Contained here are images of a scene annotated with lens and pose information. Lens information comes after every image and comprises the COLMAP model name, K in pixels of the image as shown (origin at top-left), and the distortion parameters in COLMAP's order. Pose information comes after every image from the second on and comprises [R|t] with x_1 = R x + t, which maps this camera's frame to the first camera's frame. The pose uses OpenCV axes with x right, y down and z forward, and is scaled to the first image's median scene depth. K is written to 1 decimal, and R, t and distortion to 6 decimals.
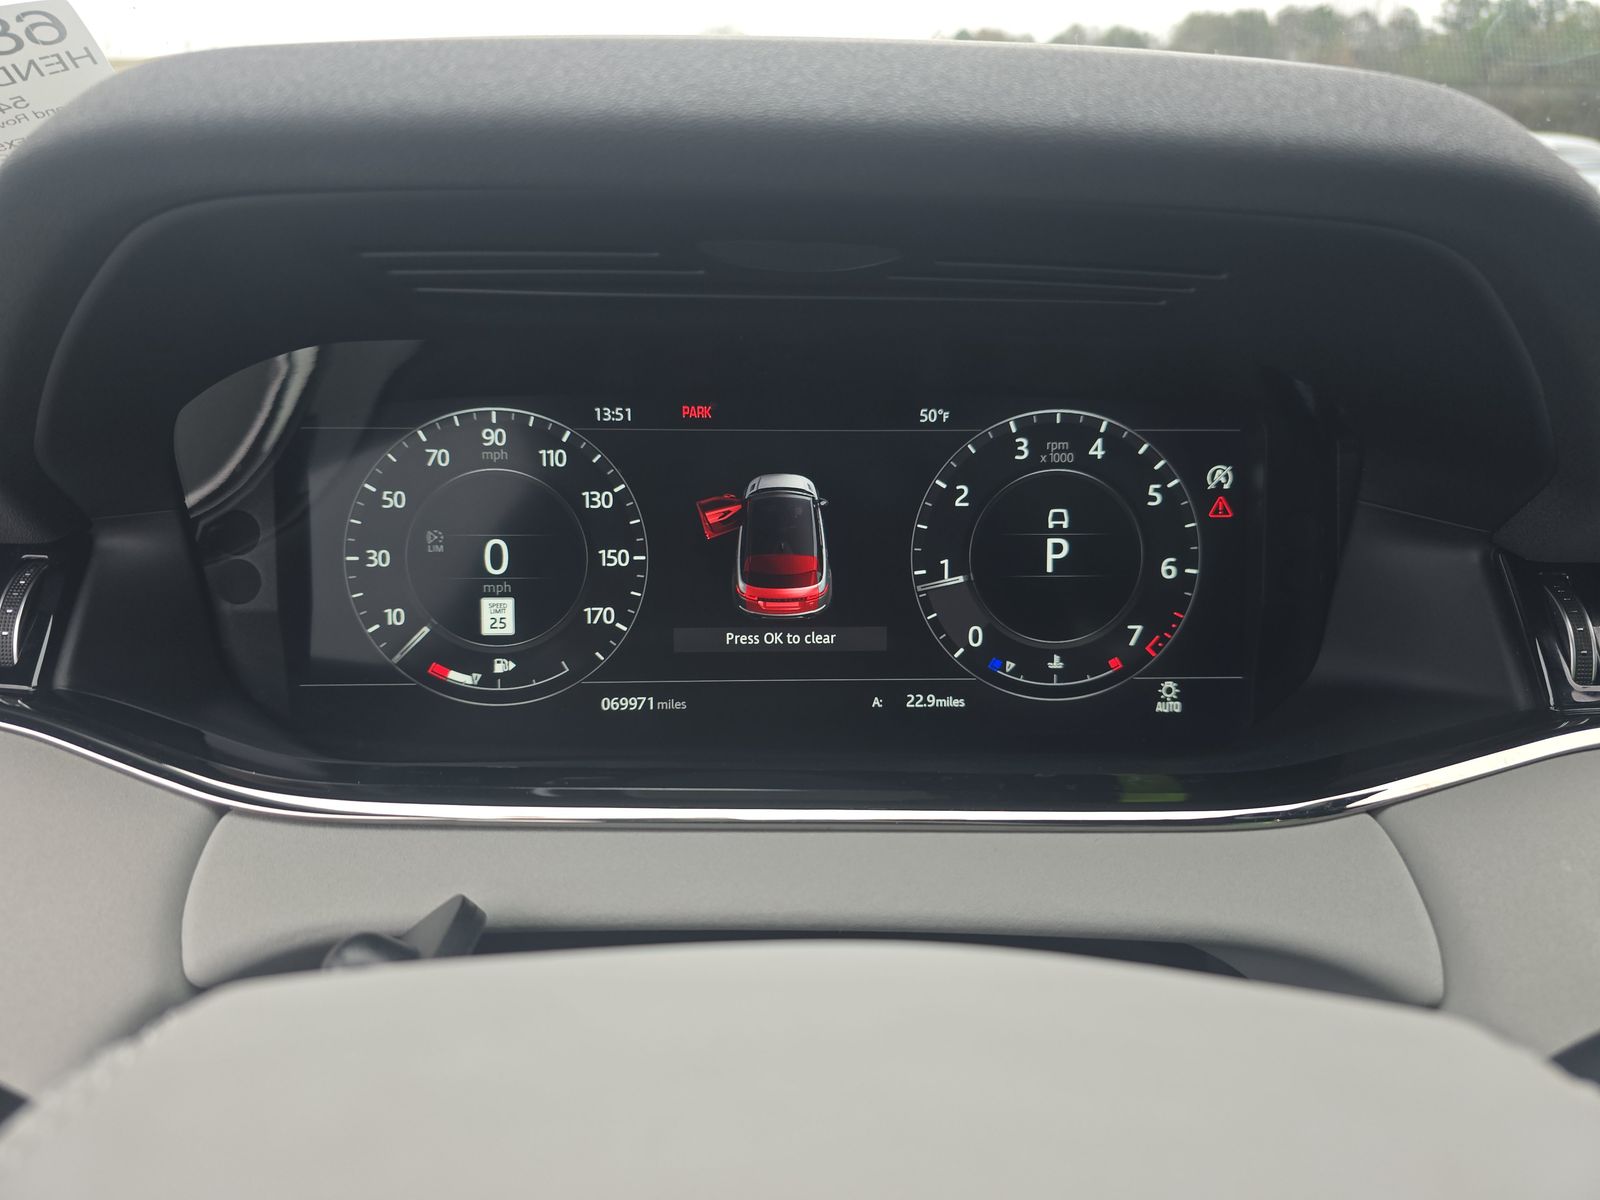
lens RADIAL K [[1090.0, 0, 797.8], [0, 1090.0, 567.3], [0, 0, 1]] dist [0.005911, -0.001367]
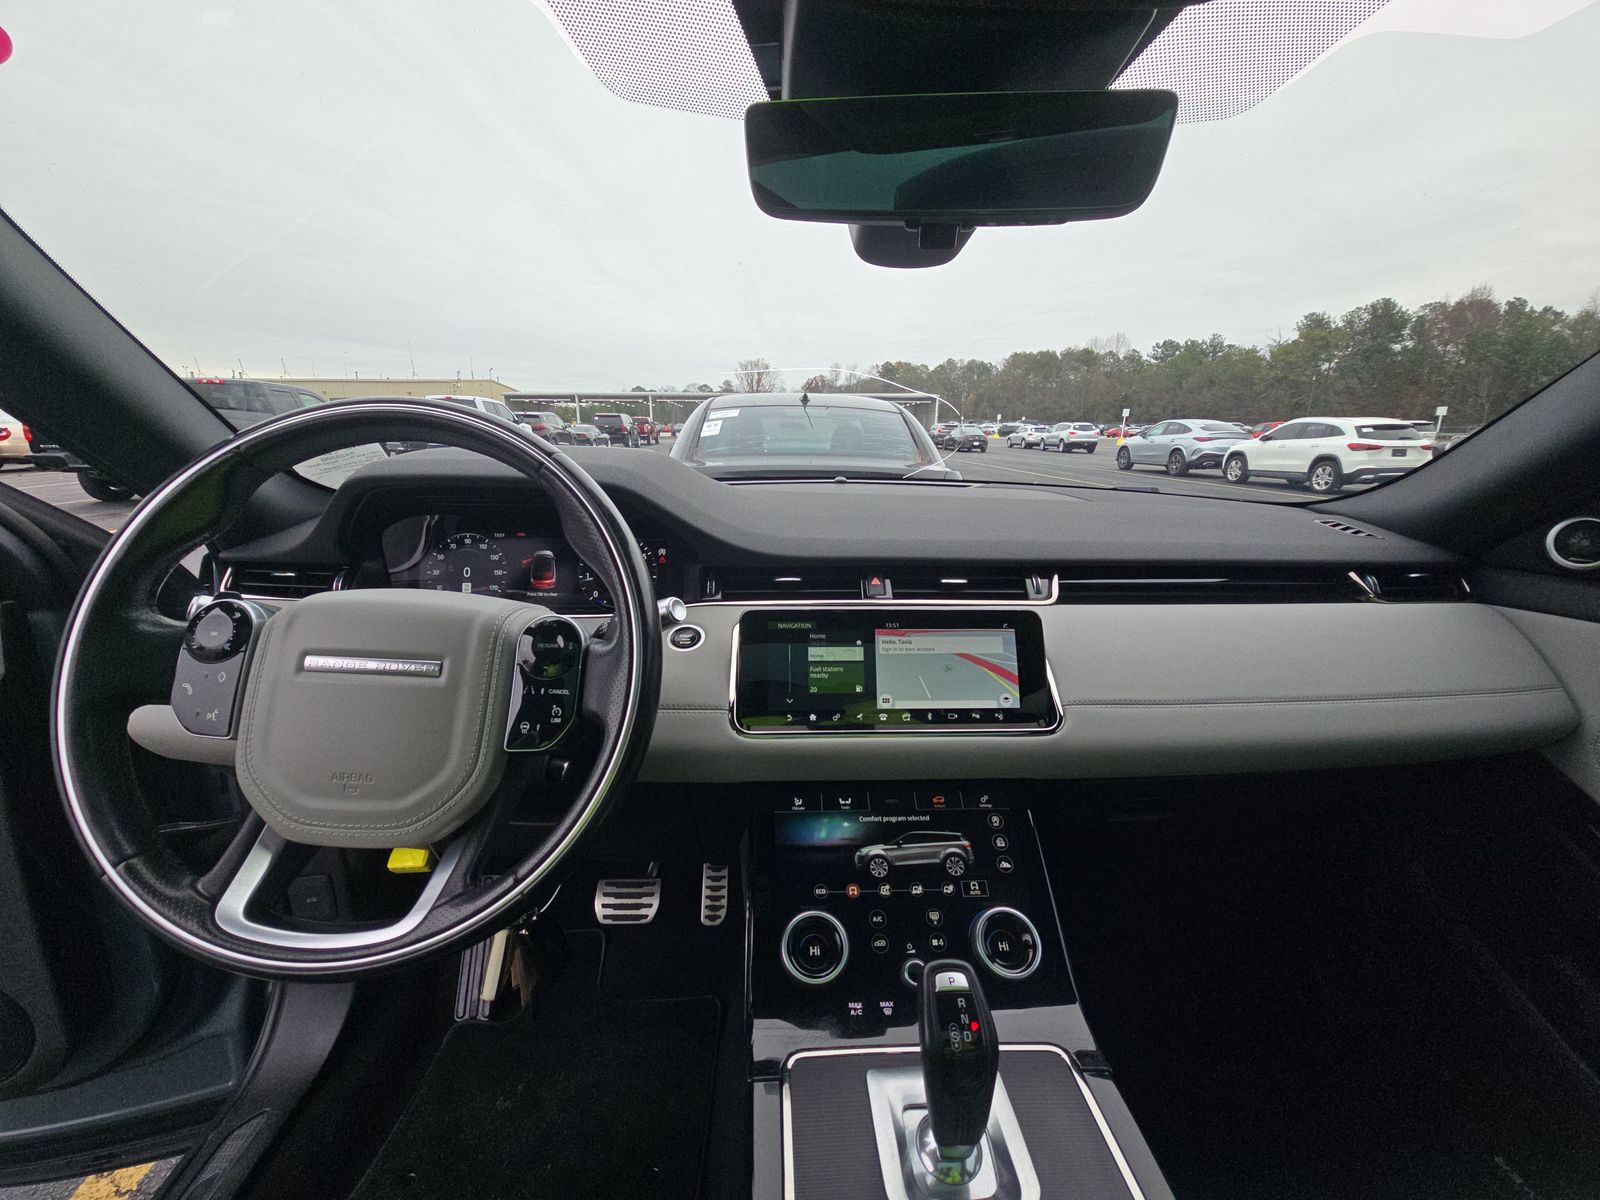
lens RADIAL K [[644.6, 0, 800.0], [0, 644.6, 600.0], [0, 0, 1]] dist [0.001824, 0.000069]
pose [[0.999936, -0.000492, -0.011279, 0.892902], [-0.000641, 0.994968, -0.100187, 0.305889], [0.011271, 0.100188, 0.994905, -1.193314]]
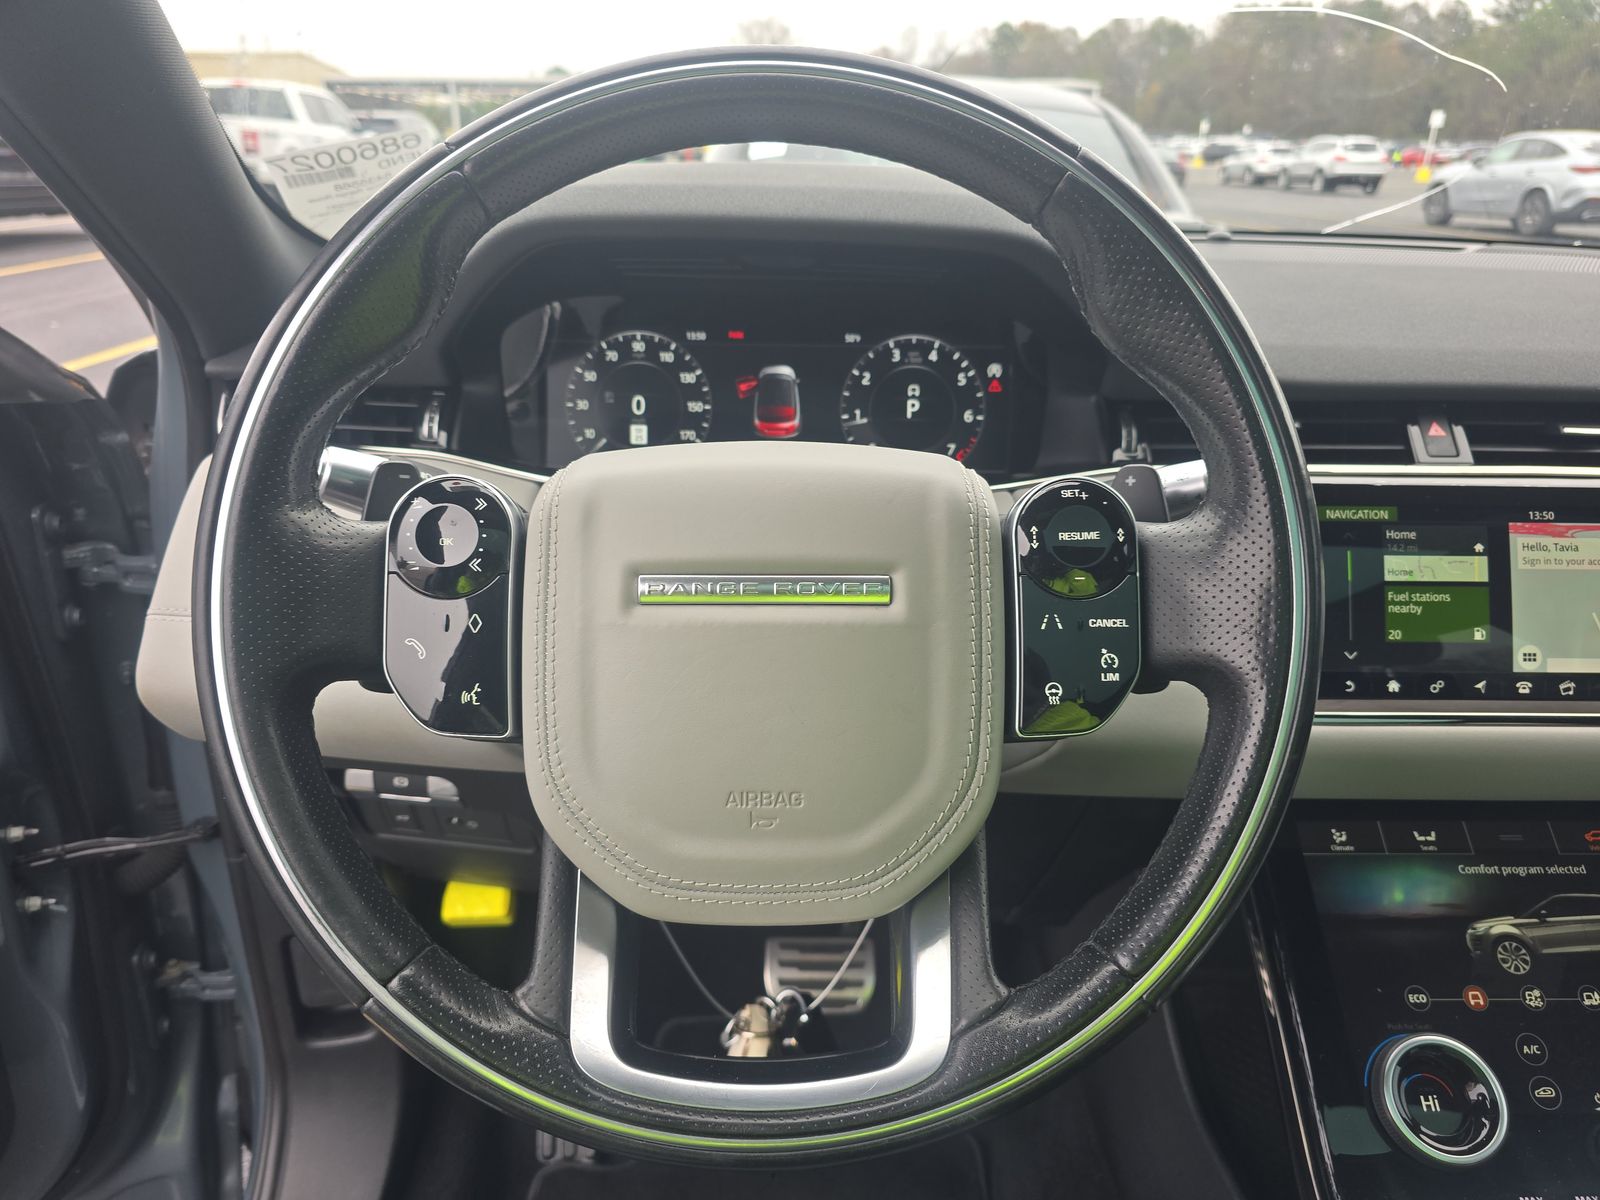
lens RADIAL K [[1092.5, 0, 801.5], [0, 1092.5, 583.9], [0, 0, 1]] dist [0.031565, -0.025081]
pose [[0.999465, 0.014402, -0.029367, 0.095887], [-0.013883, 0.999745, 0.017787, 0.282340], [0.029616, -0.017369, 0.999410, -1.047270]]
